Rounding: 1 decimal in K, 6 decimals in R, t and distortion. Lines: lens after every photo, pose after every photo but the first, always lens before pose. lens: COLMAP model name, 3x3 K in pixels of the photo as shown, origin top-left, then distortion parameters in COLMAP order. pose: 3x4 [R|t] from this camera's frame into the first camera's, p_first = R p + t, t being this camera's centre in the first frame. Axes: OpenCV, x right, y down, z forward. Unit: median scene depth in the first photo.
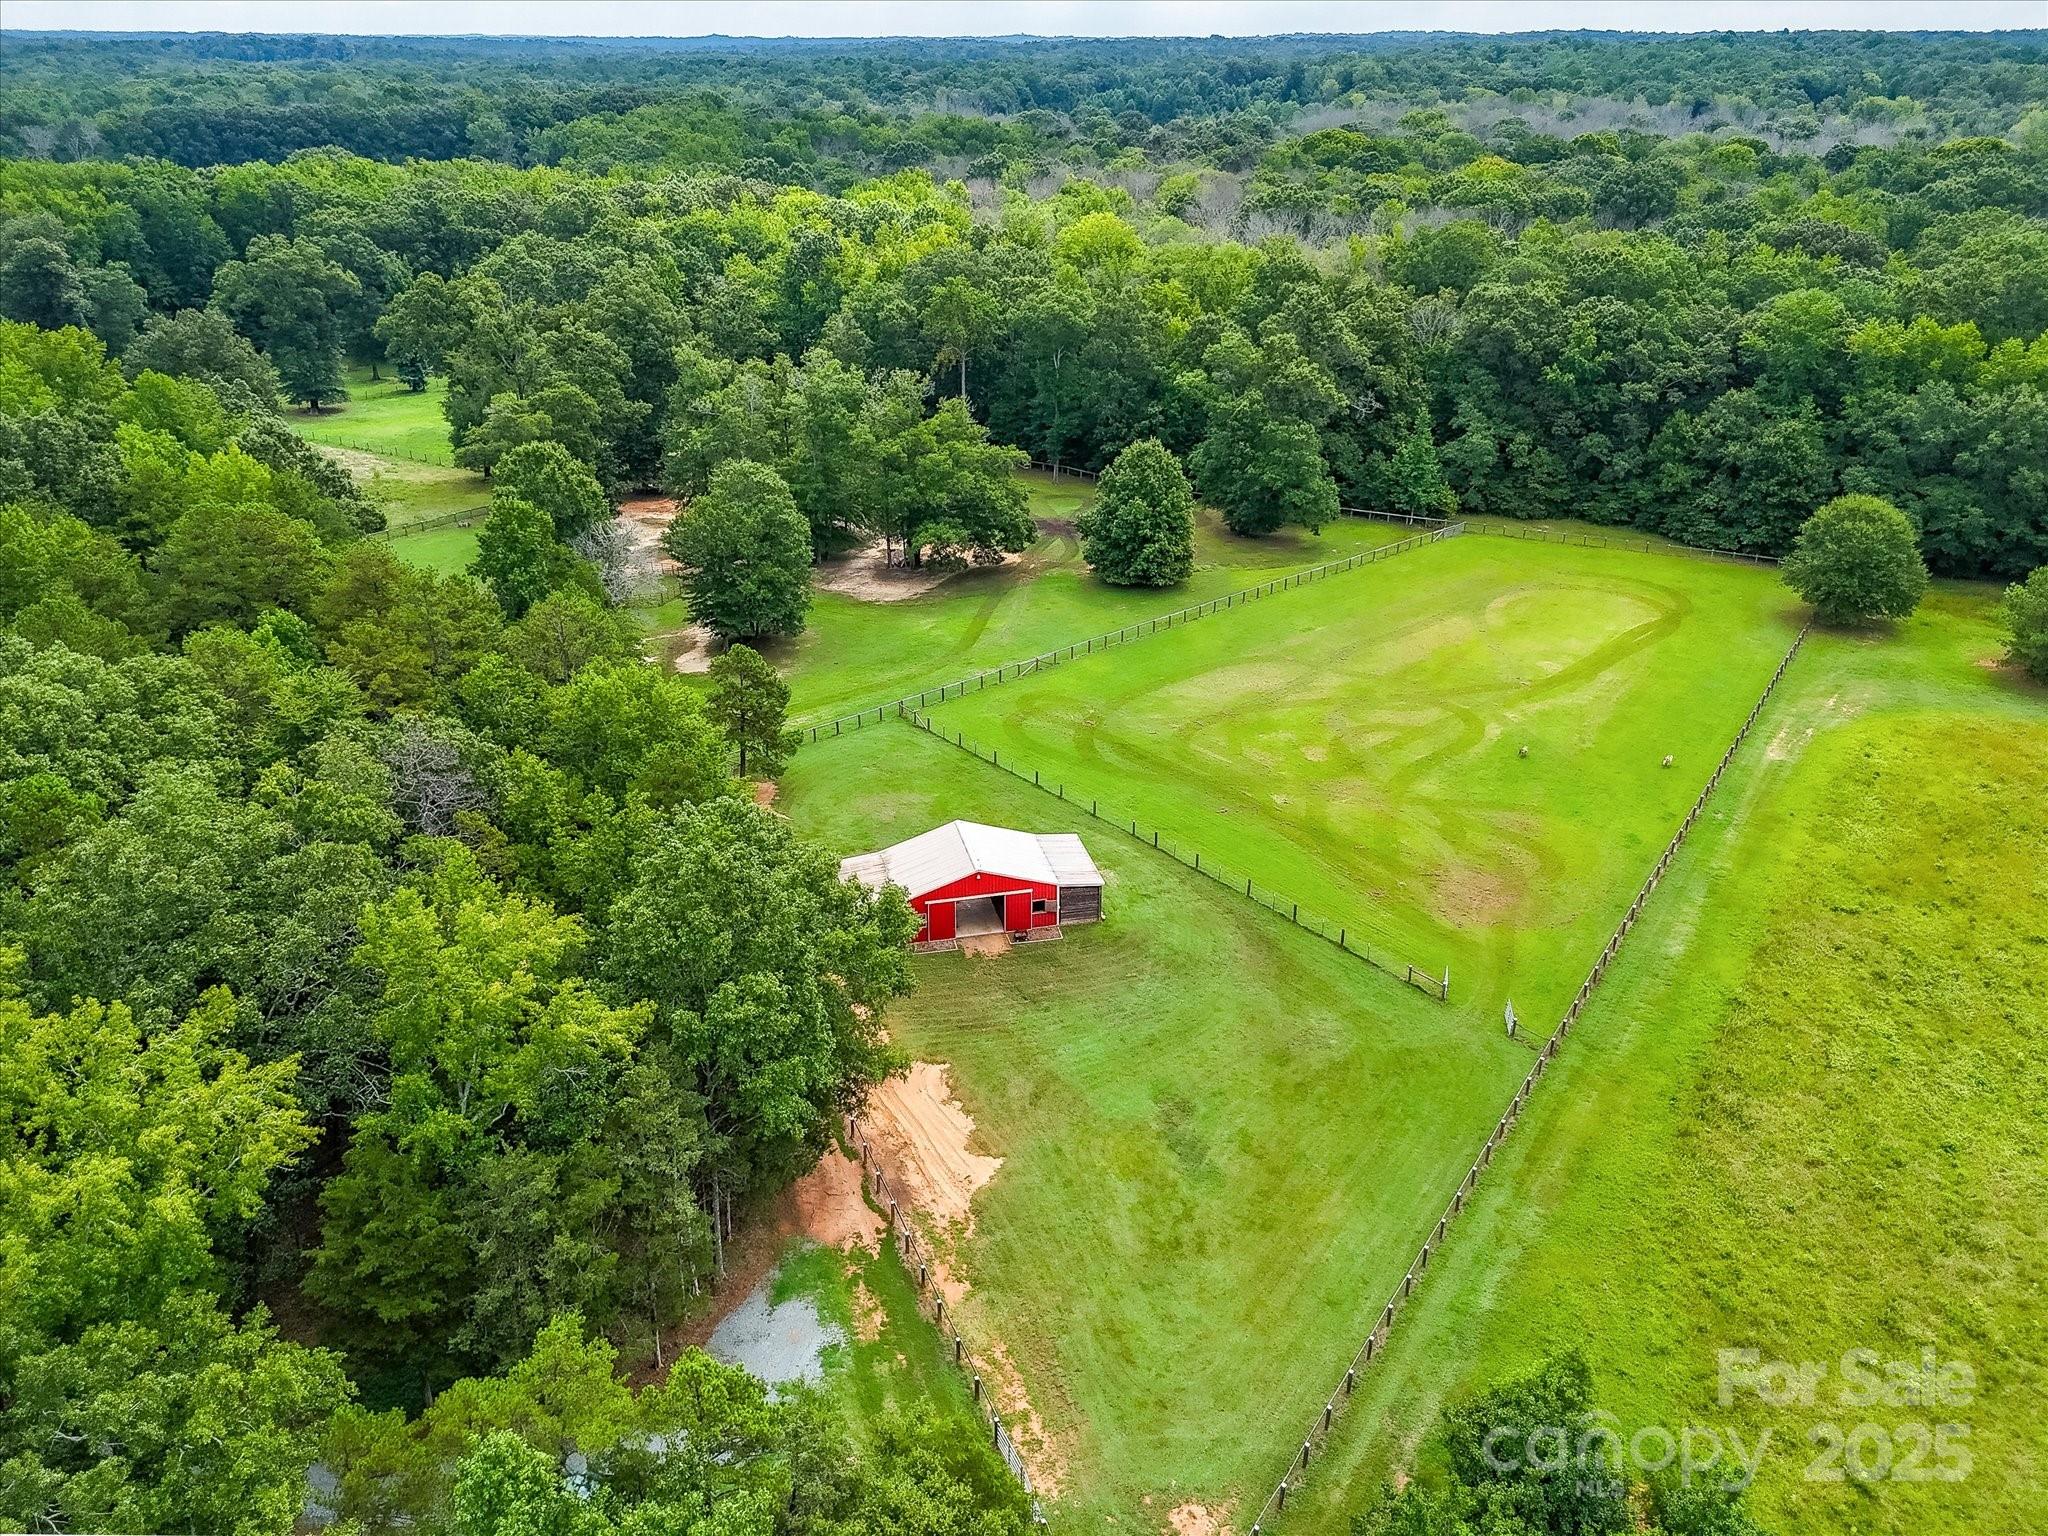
lens RADIAL K [[1609.9, 0, 1031.0], [0, 1609.9, 785.9], [0, 0, 1]] dist [0.030343, -0.010149]
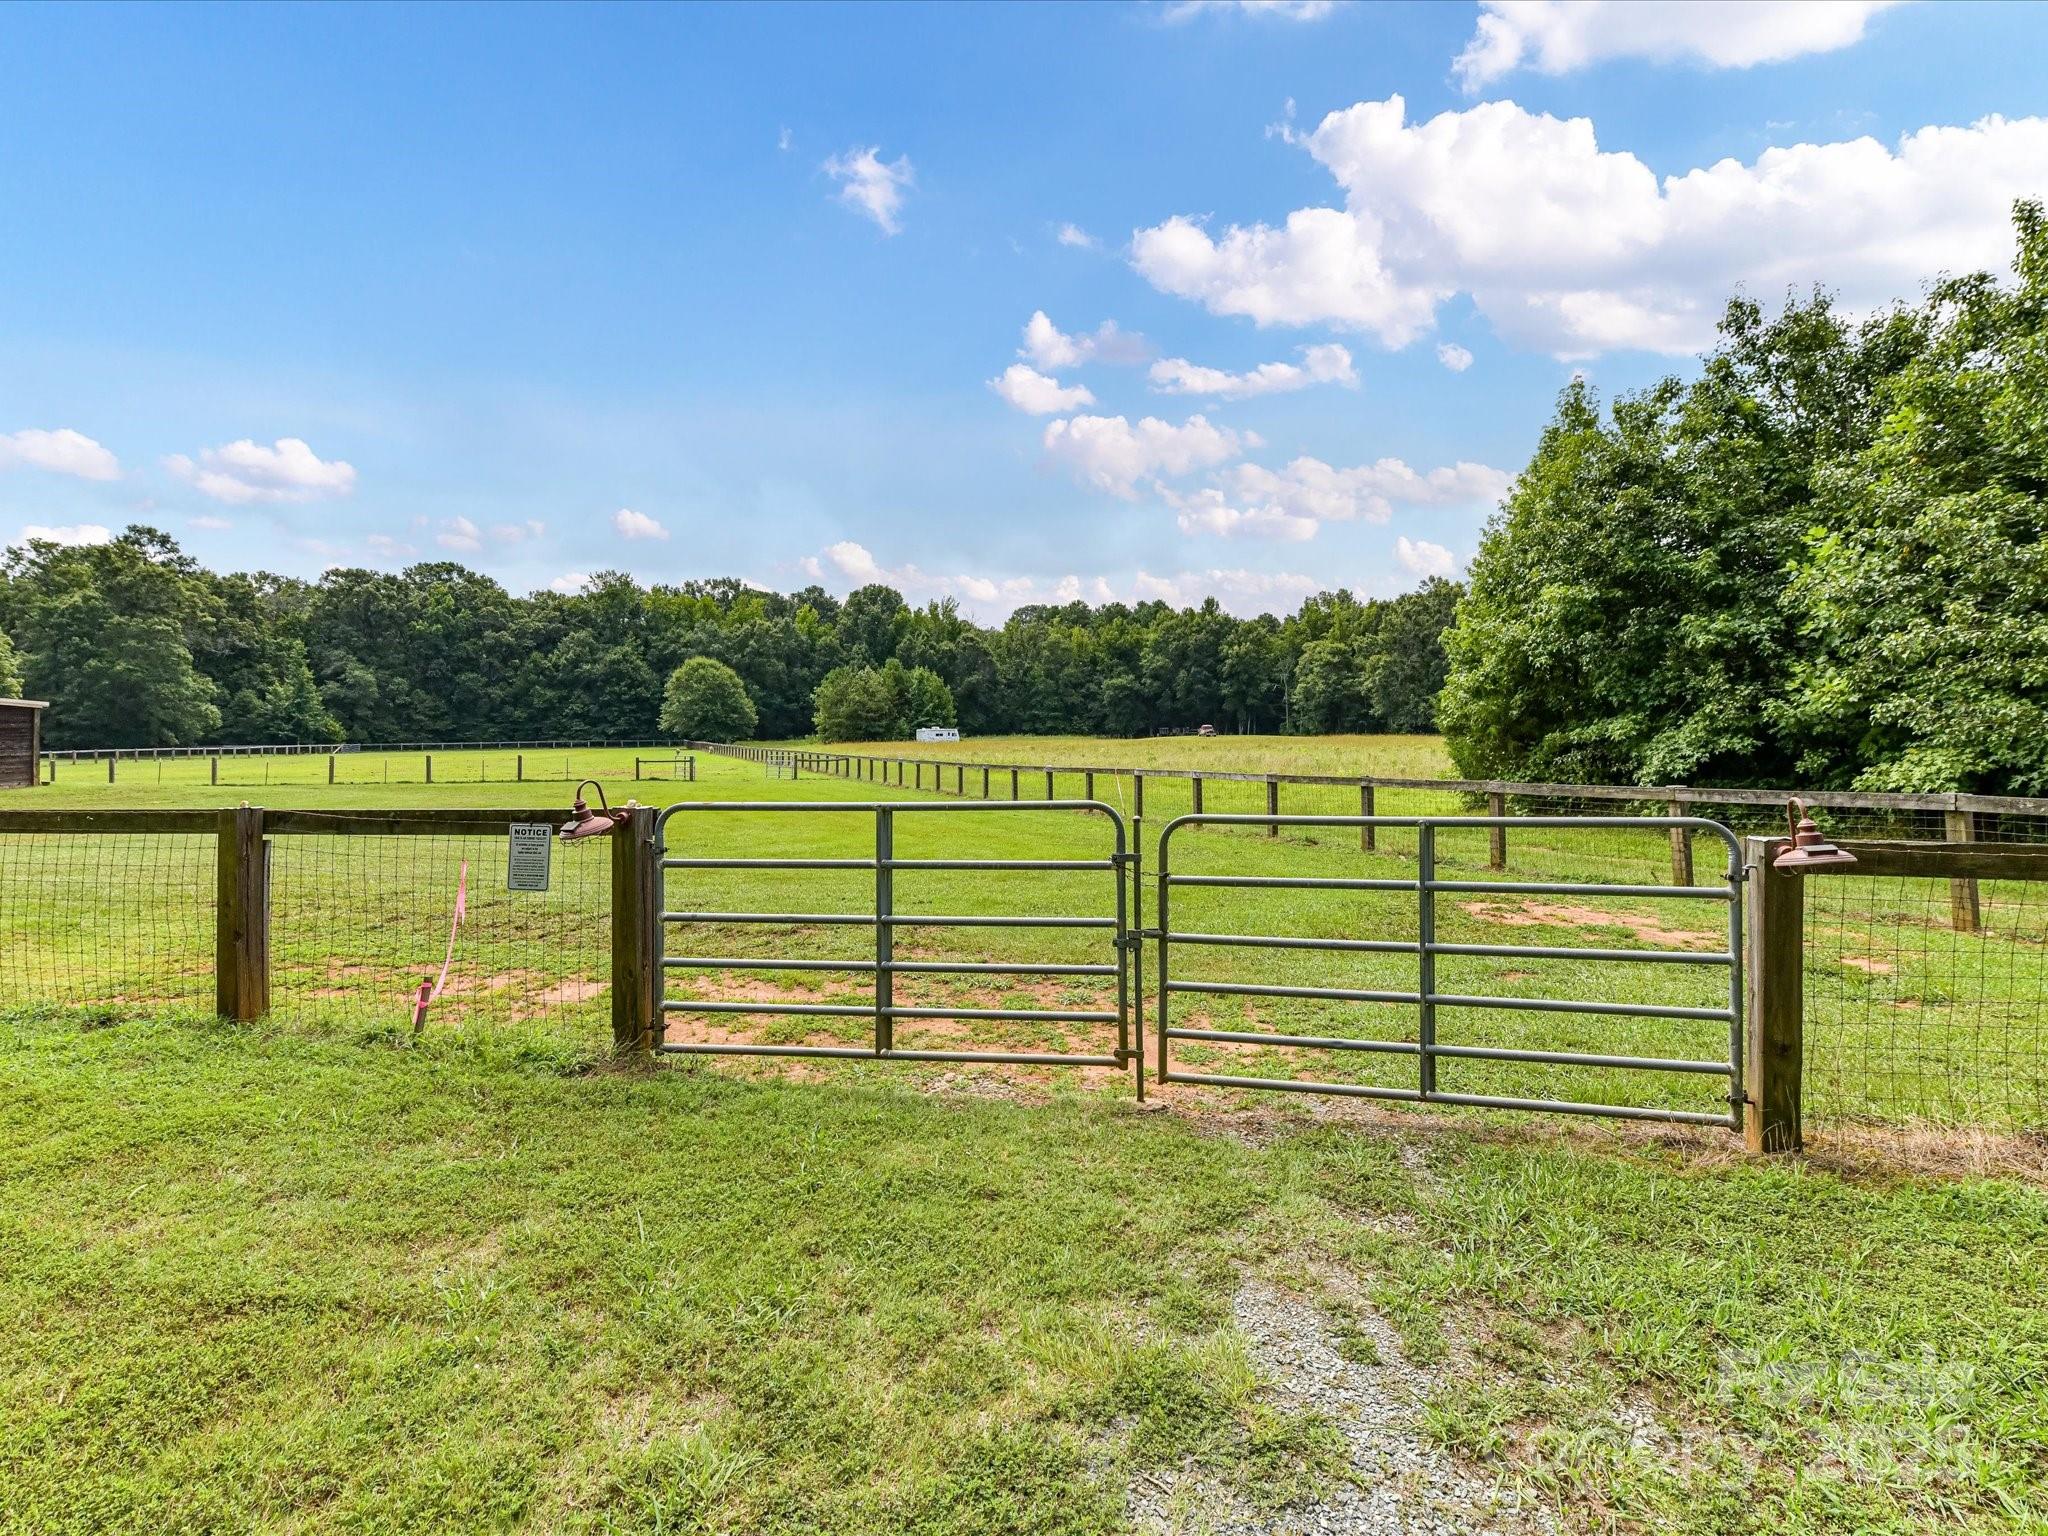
lens RADIAL K [[957.5, 0, 1020.3], [0, 957.5, 698.9], [0, 0, 1]] dist [0.014632, -0.000233]
pose [[0.557470, 0.010714, 0.830128, -0.024778], [0.381229, 0.884954, -0.267435, 0.162040], [-0.737490, 0.465556, 0.489251, 0.354977]]
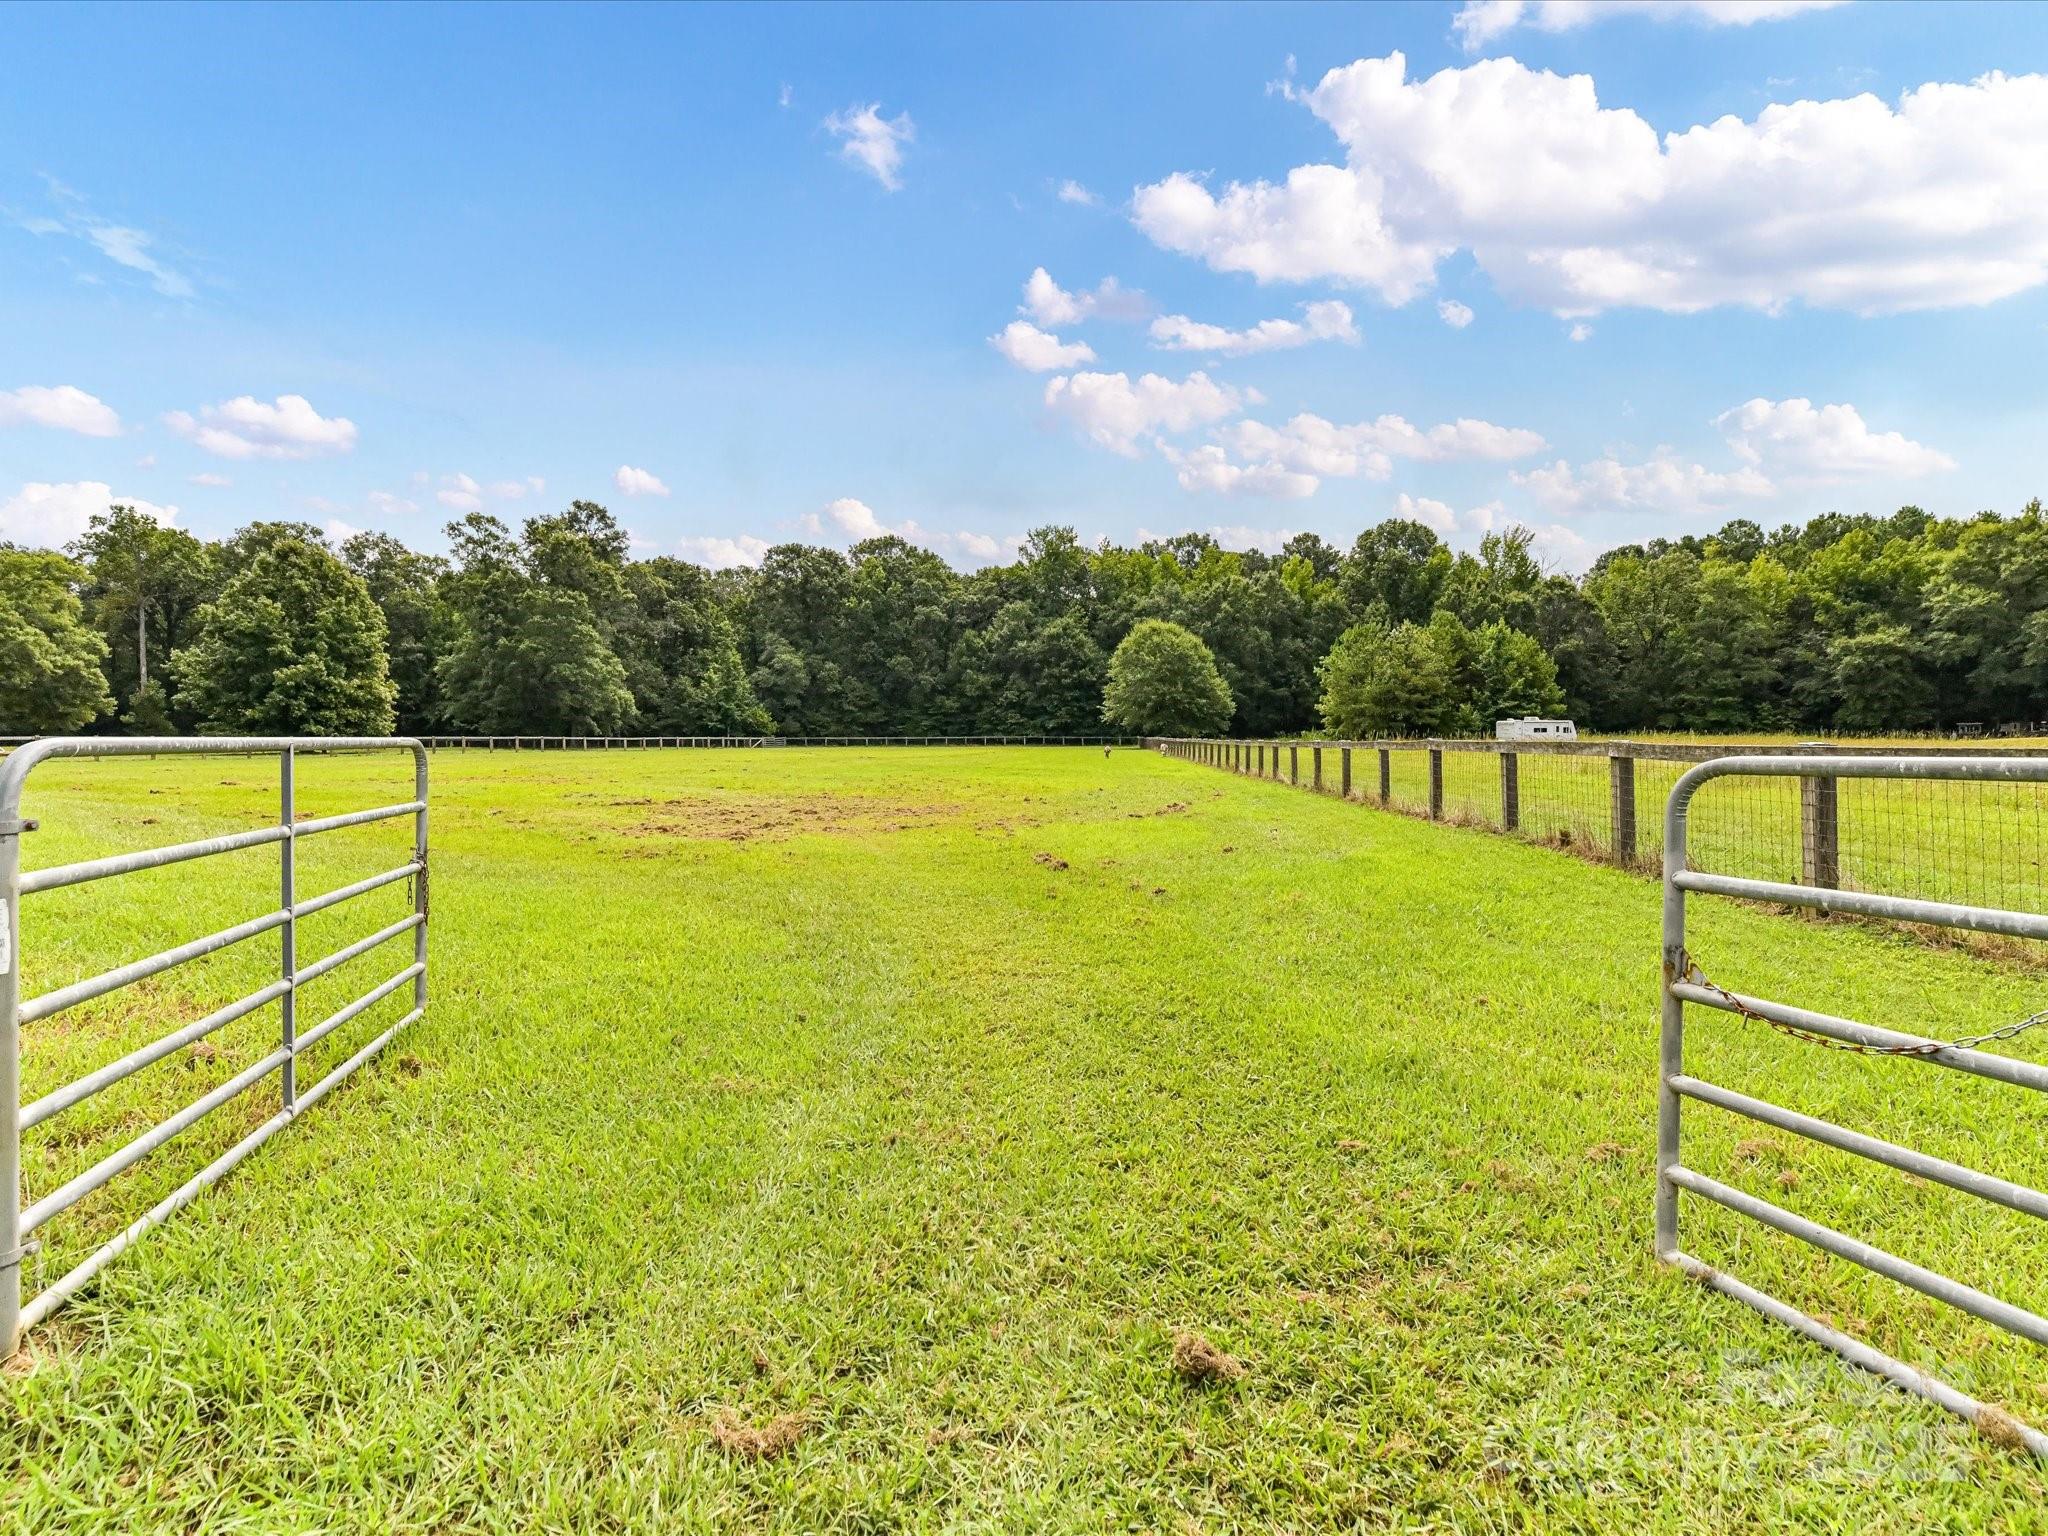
lens RADIAL K [[889.3, 0, 1015.2], [0, 889.3, 737.6], [0, 0, 1]] dist [0.005117, -0.001281]
pose [[0.886614, -0.013899, 0.462302, 0.153777], [0.215743, 0.896571, -0.386802, 0.073578], [-0.409110, 0.442683, 0.797910, 0.550923]]
